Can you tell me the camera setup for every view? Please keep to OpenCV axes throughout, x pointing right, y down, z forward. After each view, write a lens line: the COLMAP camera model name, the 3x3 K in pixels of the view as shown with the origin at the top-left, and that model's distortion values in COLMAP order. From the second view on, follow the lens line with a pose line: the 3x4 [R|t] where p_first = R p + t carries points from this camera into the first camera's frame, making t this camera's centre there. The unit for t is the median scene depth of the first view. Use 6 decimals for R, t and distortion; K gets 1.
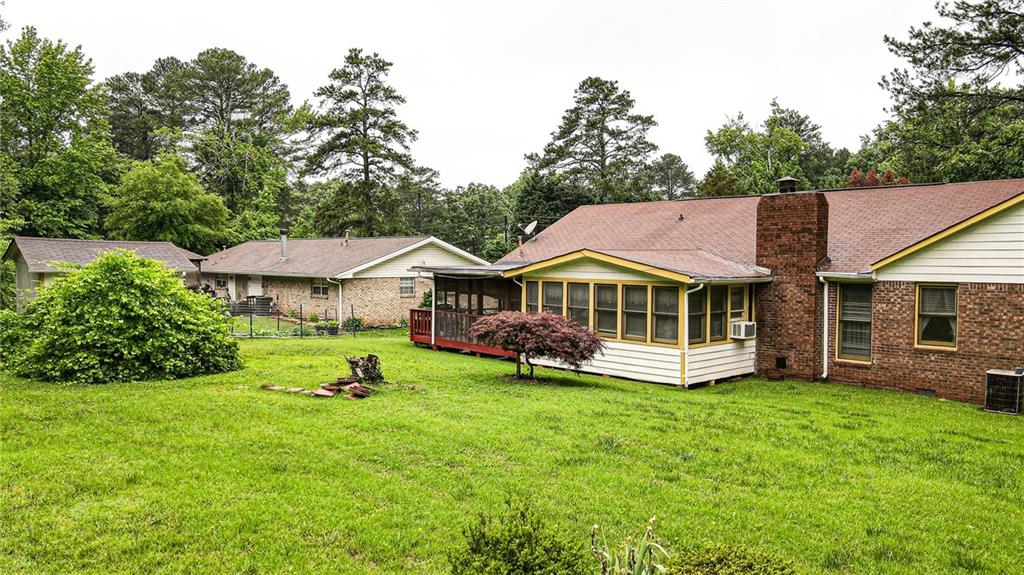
lens RADIAL K [[765.6, 0, 512.0], [0, 765.6, 287.5], [0, 0, 1]] dist [0.005239, -0.001430]
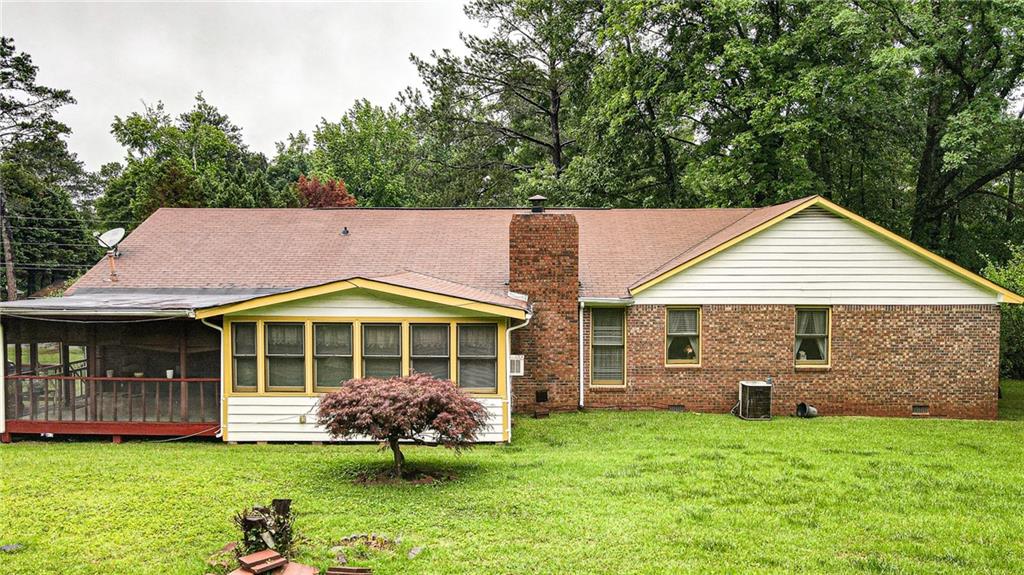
lens RADIAL K [[765.6, 0, 512.0], [0, 765.6, 287.5], [0, 0, 1]] dist [0.005239, -0.001430]
pose [[0.686896, -0.030553, 0.726113, -0.346074], [0.030490, 0.999448, 0.013211, -0.046736], [-0.726116, 0.013065, 0.687448, 0.391501]]
